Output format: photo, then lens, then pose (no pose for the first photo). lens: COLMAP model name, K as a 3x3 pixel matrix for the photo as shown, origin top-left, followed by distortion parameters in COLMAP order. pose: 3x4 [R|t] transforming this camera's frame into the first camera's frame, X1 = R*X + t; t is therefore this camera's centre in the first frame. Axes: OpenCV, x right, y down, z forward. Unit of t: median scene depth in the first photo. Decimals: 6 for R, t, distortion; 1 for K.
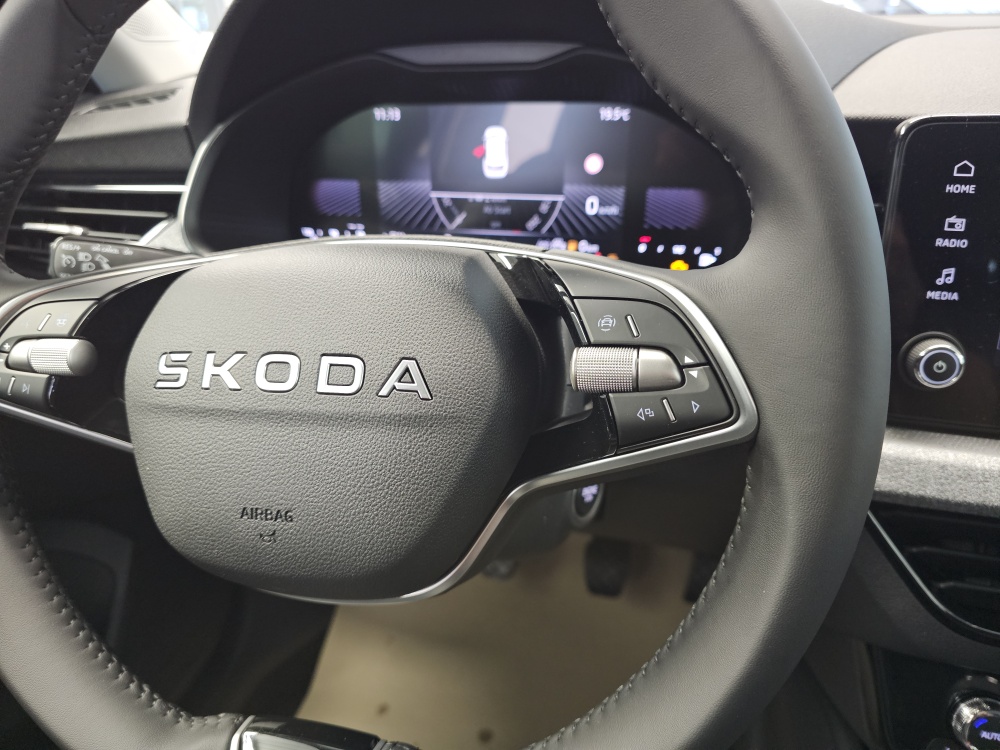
lens RADIAL K [[676.4, 0, 519.6], [0, 676.4, 373.0], [0, 0, 1]] dist [0.000984, -0.001499]
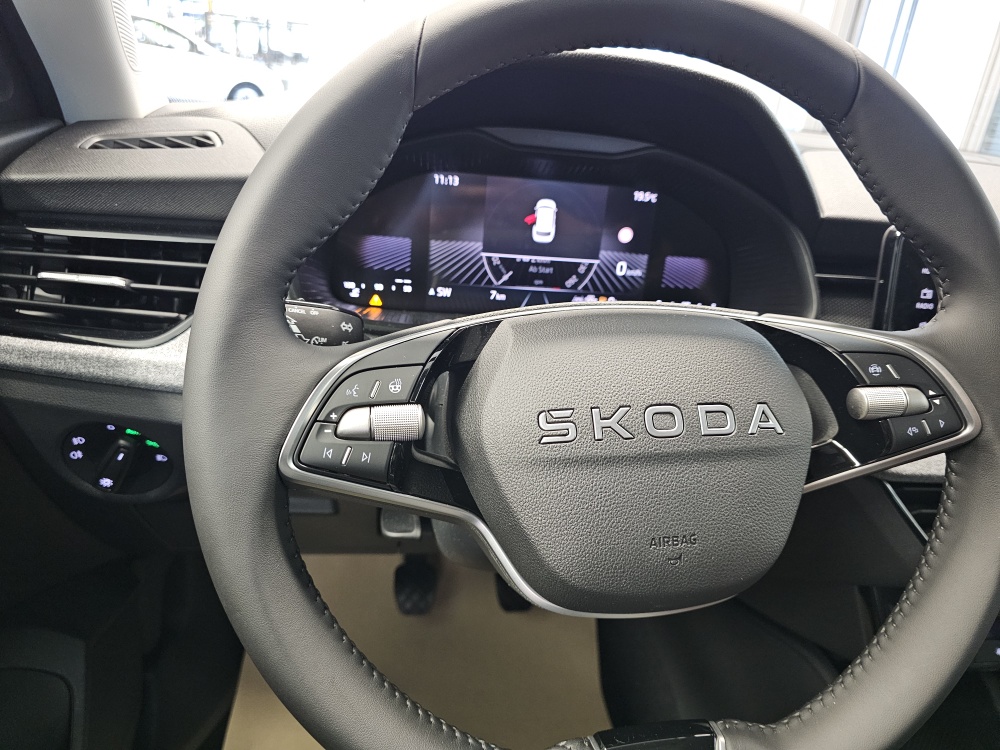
lens RADIAL K [[668.2, 0, 502.1], [0, 668.2, 359.1], [0, 0, 1]] dist [0.026339, -0.004210]
pose [[0.912174, -0.033626, 0.408422, -0.635599], [0.061747, 0.996528, -0.055859, -0.035751], [-0.405125, 0.076172, 0.911082, 0.011940]]
